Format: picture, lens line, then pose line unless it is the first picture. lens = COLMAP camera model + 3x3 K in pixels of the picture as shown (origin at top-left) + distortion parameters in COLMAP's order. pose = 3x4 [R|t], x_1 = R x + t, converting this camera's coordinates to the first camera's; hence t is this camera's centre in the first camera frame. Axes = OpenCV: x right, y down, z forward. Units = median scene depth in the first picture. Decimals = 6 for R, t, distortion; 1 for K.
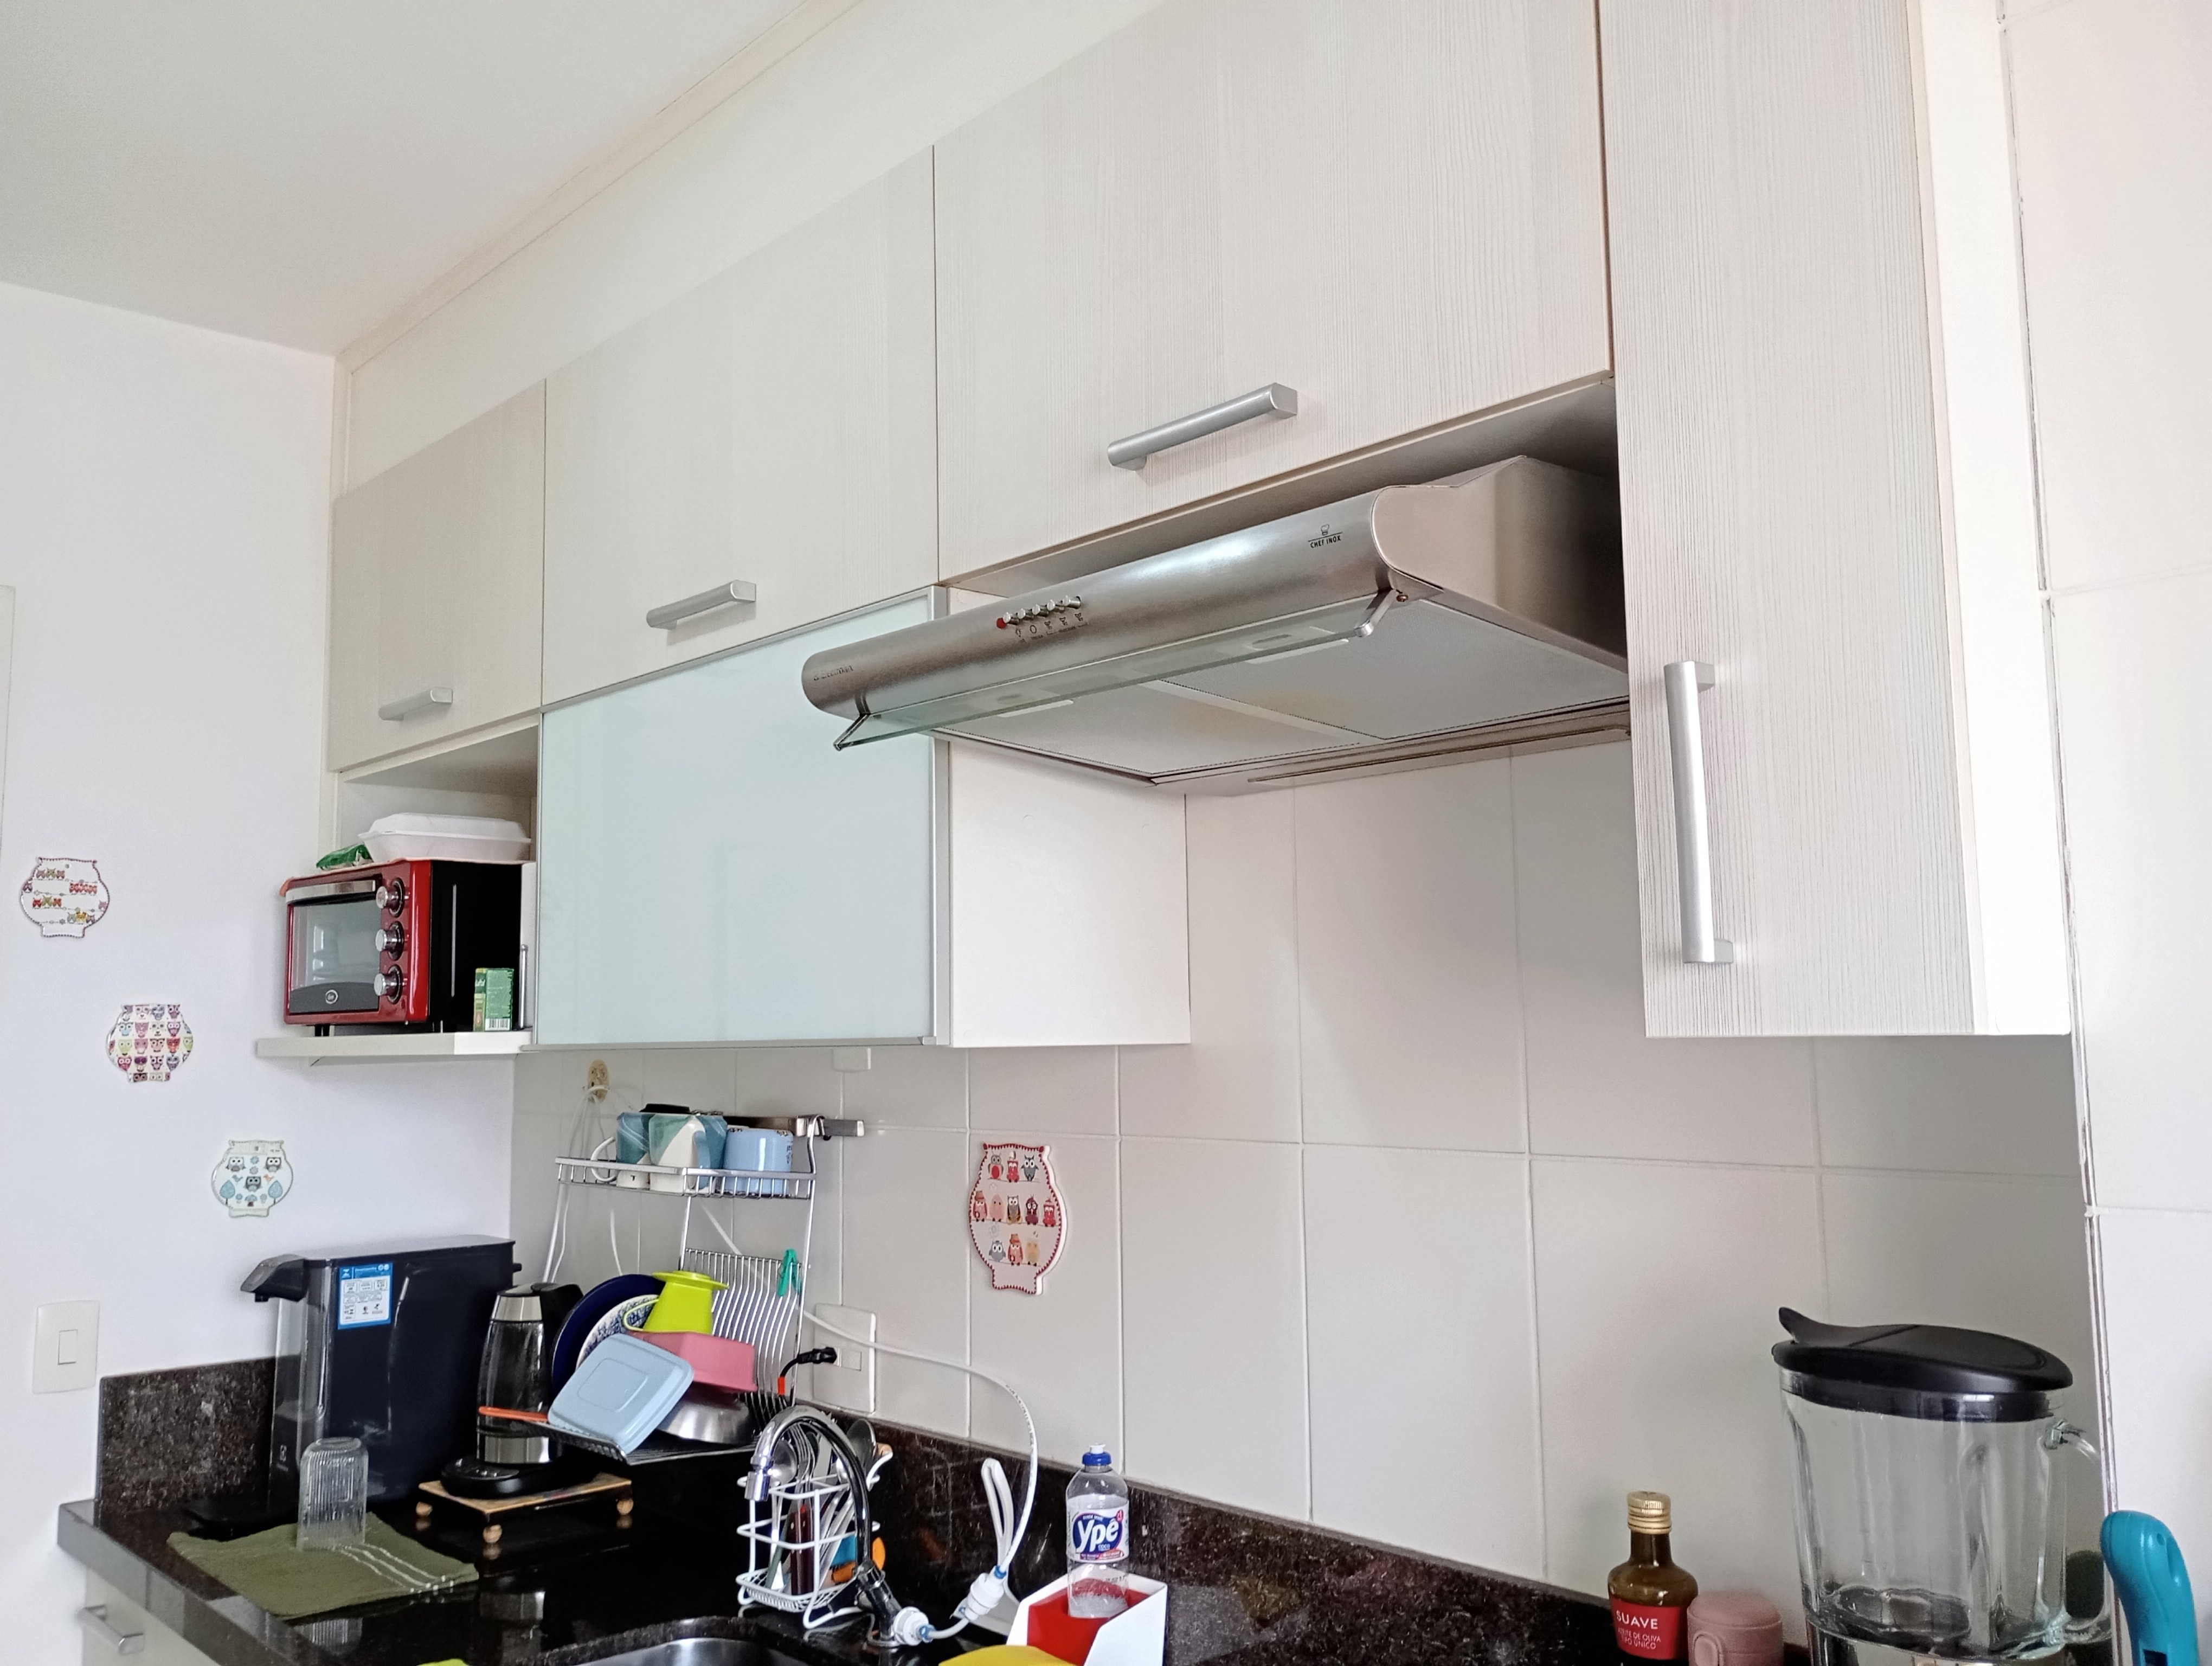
lens RADIAL K [[1846.0, 0, 1107.3], [0, 1846.0, 831.0], [0, 0, 1]] dist [0.055602, -0.078894]
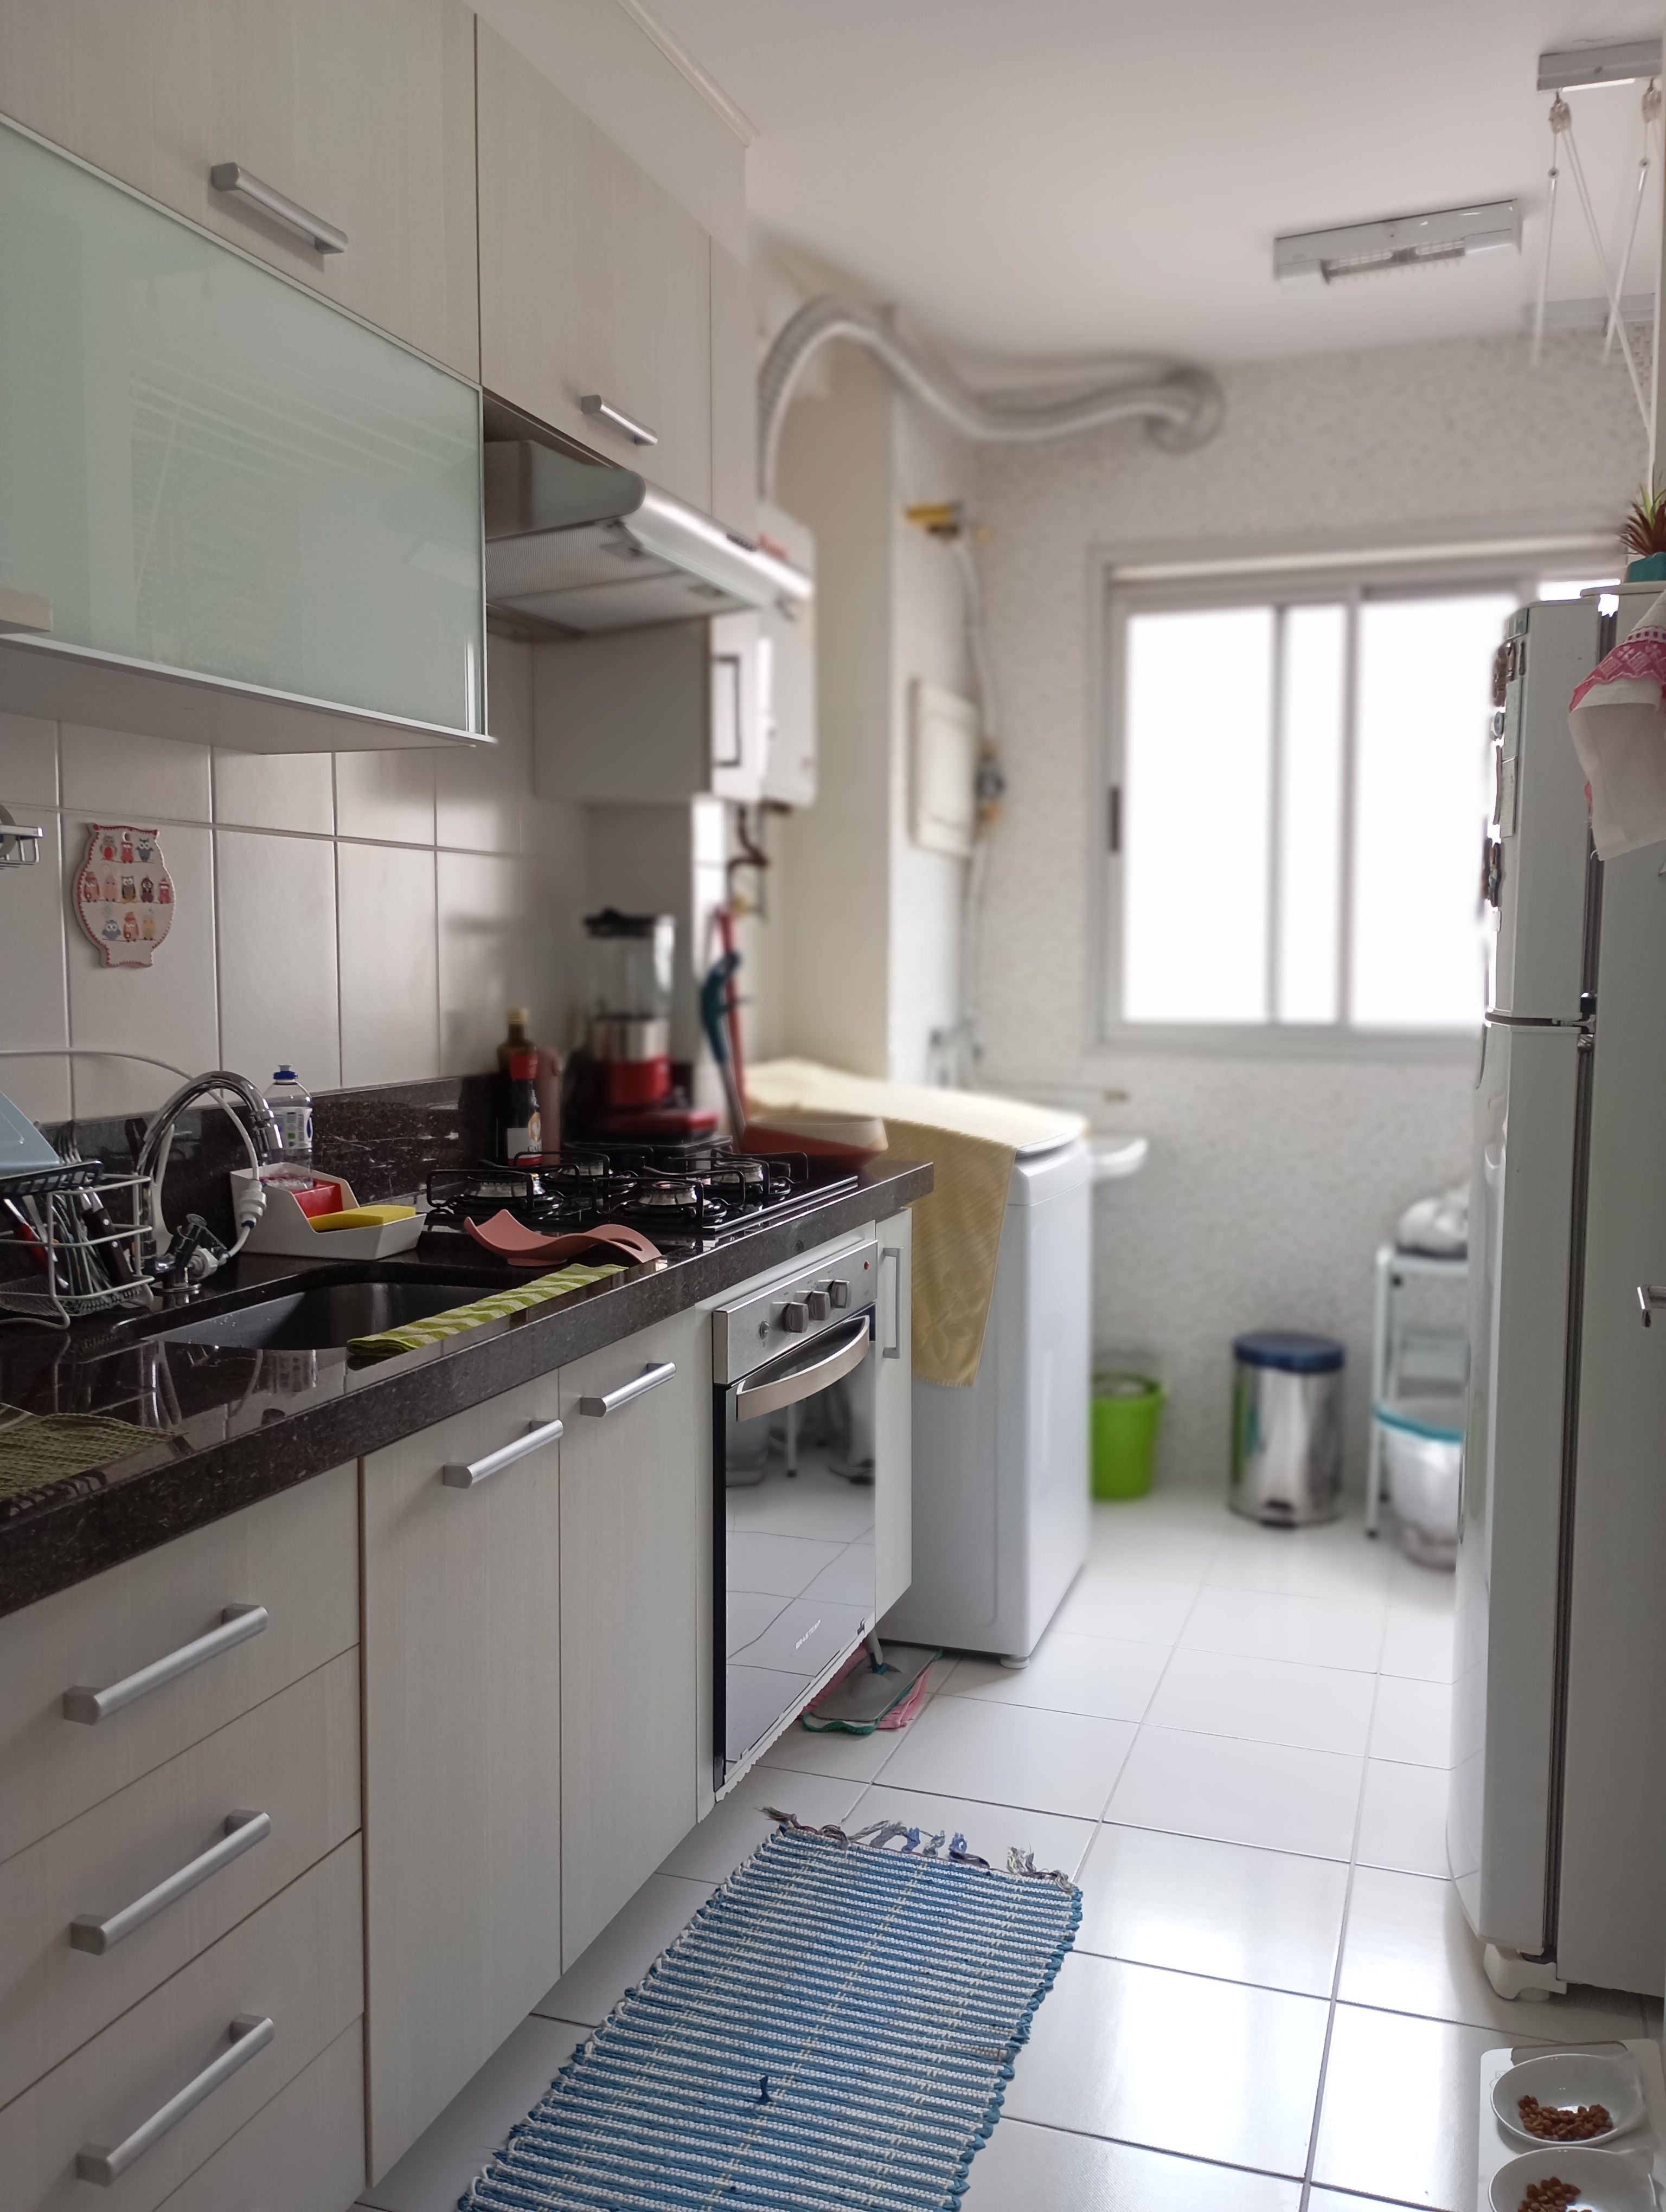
lens RADIAL K [[1846.0, 0, 832.2], [0, 1846.0, 1100.7], [0, 0, 1]] dist [0.055602, -0.078894]
pose [[-0.477814, -0.070249, 0.875647, -1.132475], [-0.110891, 0.993647, 0.019205, 0.253584], [-0.871434, -0.087925, -0.482569, 1.125976]]
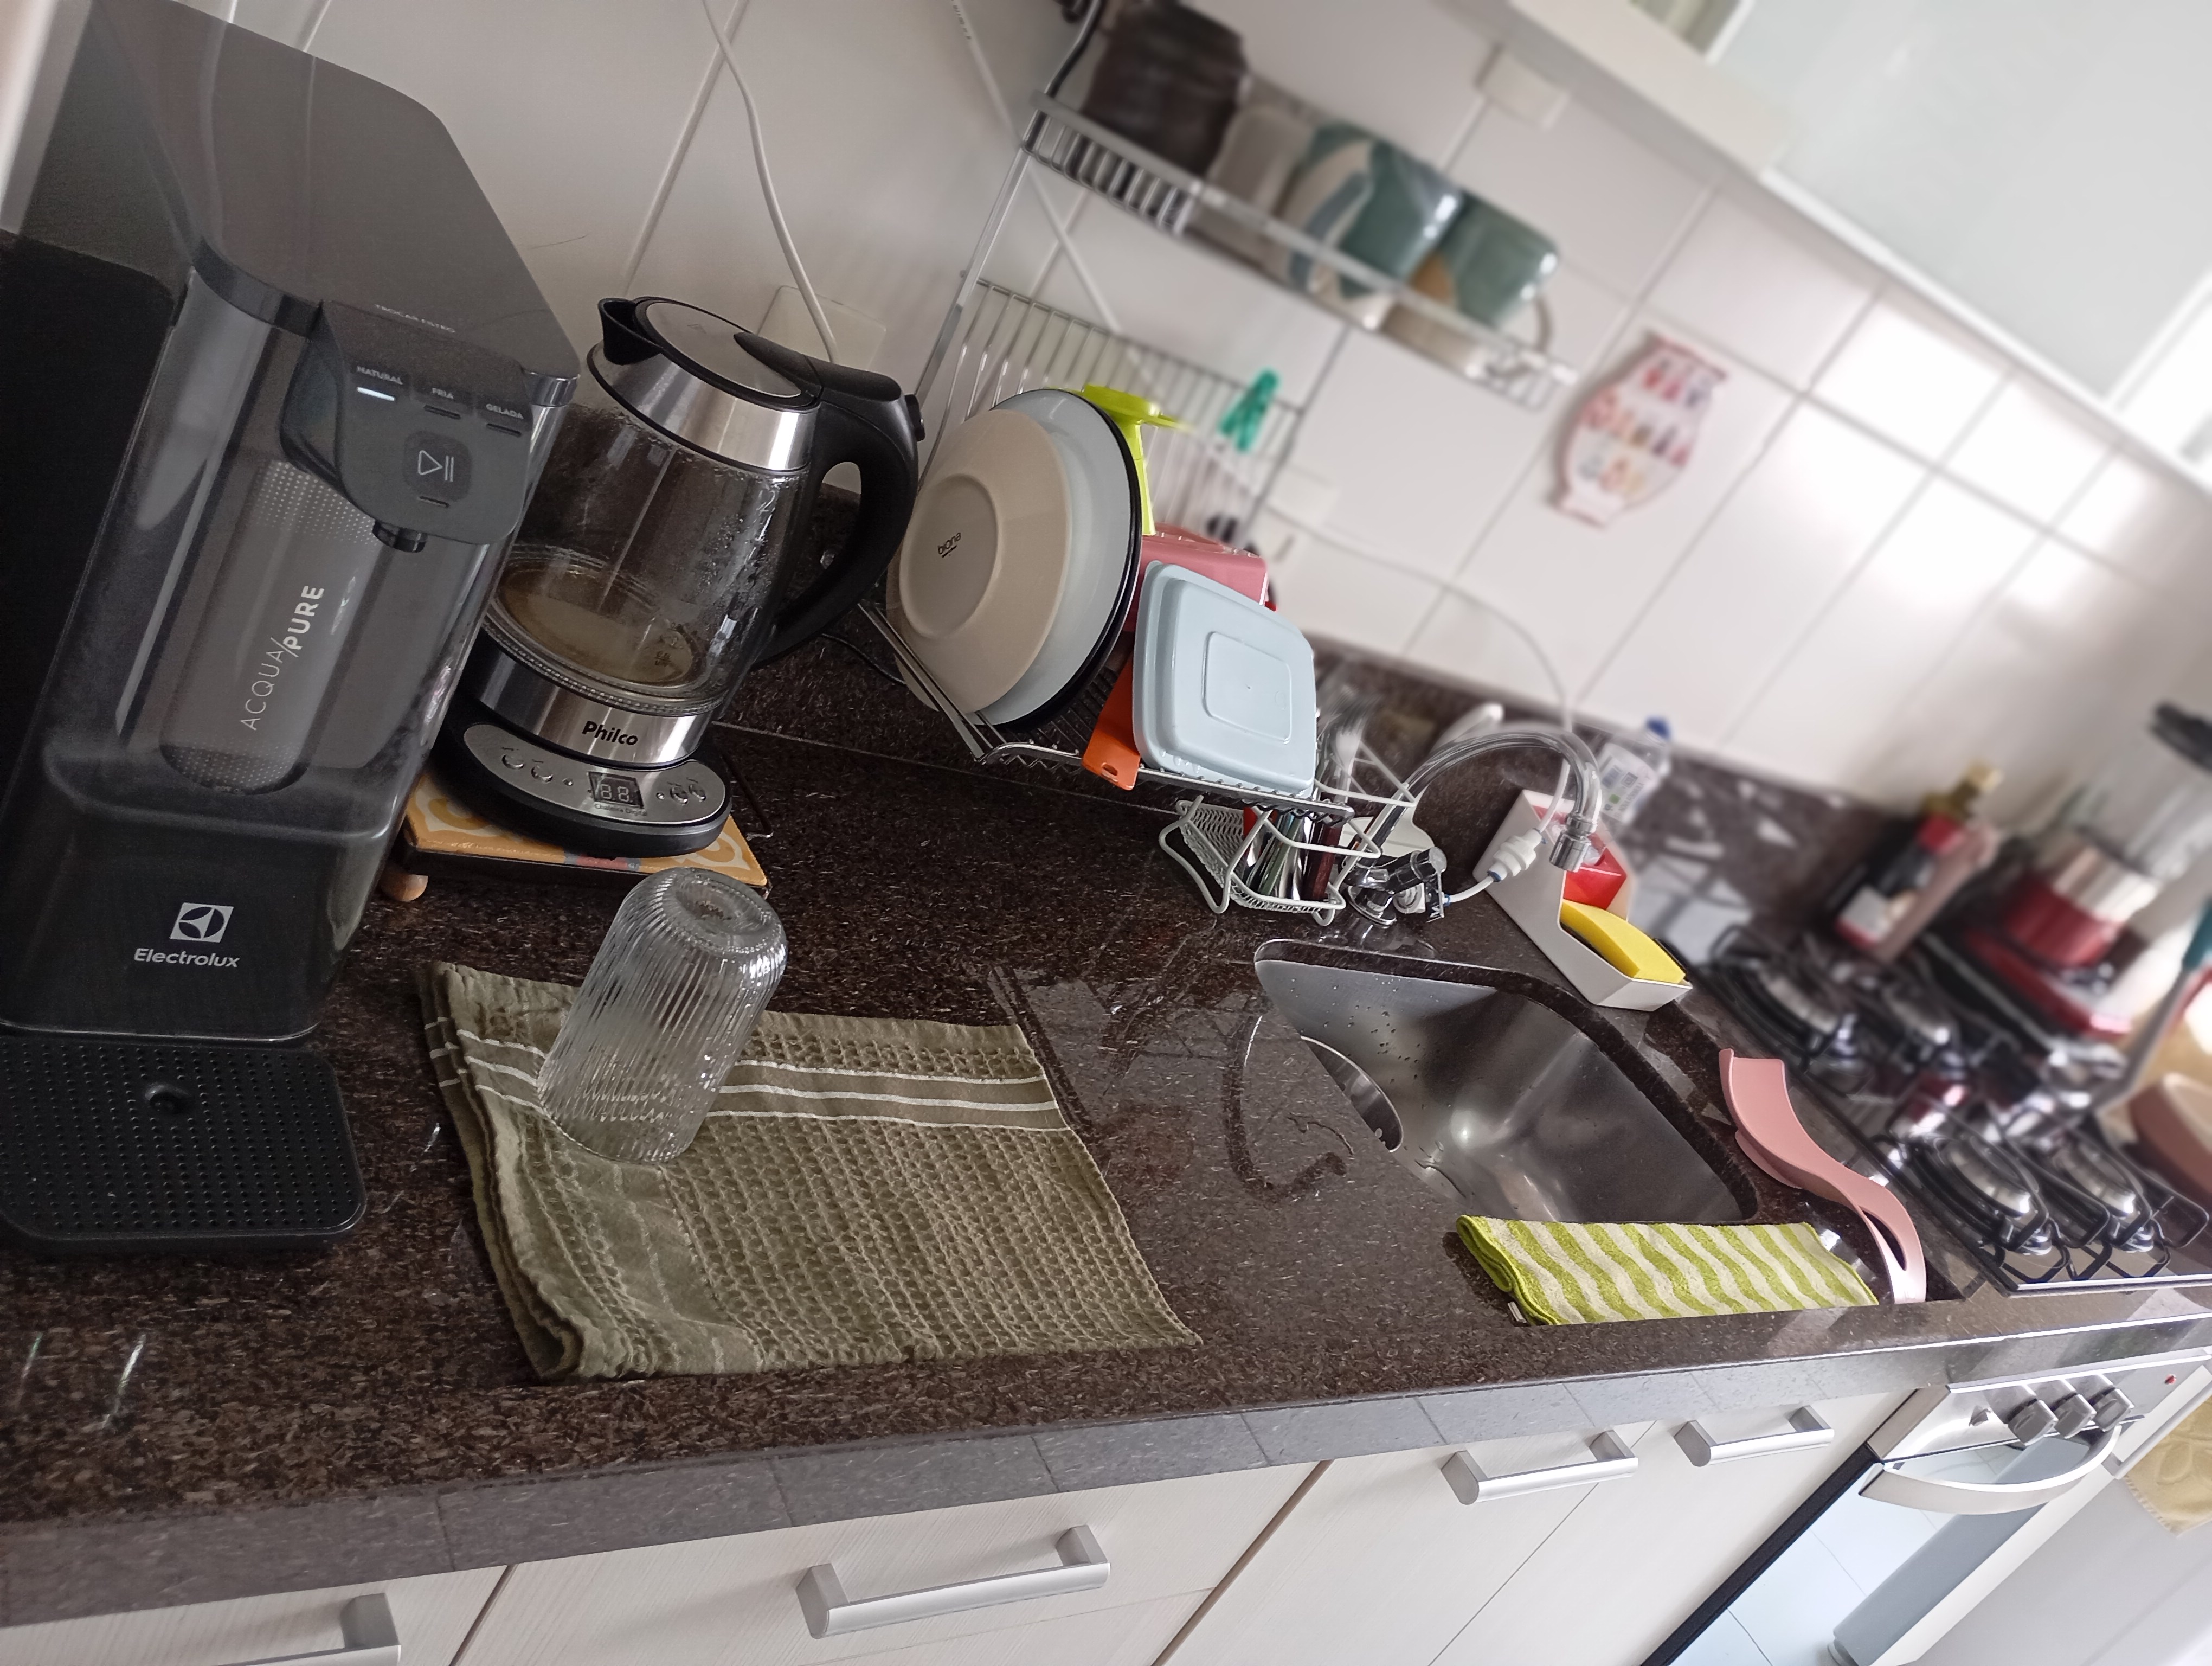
lens RADIAL K [[1846.0, 0, 1100.6], [0, 1846.0, 835.3], [0, 0, 1]] dist [0.055602, -0.078894]
pose [[0.170153, -0.373257, 0.911991, -0.821943], [-0.588508, 0.703823, 0.397859, 0.146885], [-0.790384, -0.604411, -0.099907, 1.129039]]
